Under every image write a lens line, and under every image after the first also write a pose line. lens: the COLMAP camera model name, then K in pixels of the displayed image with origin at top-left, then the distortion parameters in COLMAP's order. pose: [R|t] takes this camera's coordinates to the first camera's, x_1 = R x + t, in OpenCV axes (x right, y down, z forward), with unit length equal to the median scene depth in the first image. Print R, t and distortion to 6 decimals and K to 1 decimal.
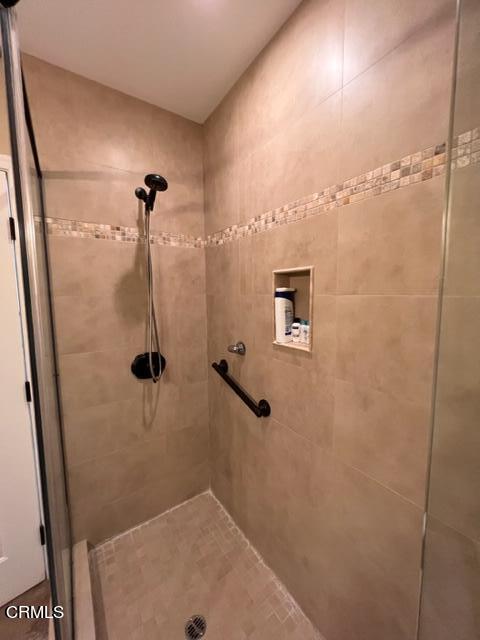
lens RADIAL K [[256.6, 0, 234.7], [0, 256.6, 318.9], [0, 0, 1]] dist [-0.000238, -0.001680]
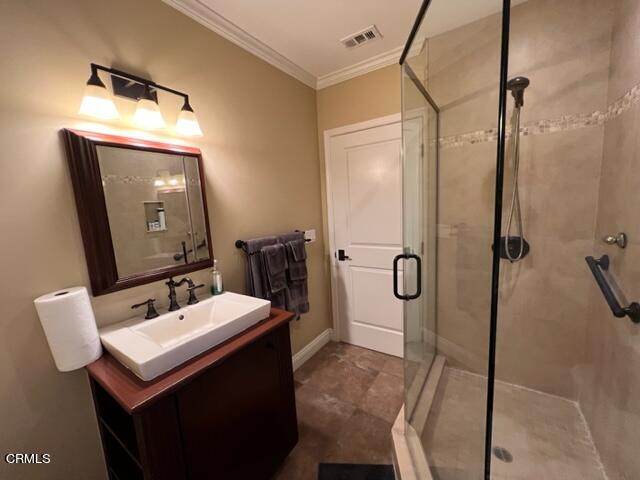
lens RADIAL K [[258.0, 0, 319.6], [0, 258.0, 239.2], [0, 0, 1]] dist [0.002873, 0.000377]
pose [[0.381000, 0.110626, -0.917933, 0.395621], [-0.044635, 0.993859, 0.101250, 0.067649], [0.923497, 0.002396, 0.383598, -0.211716]]
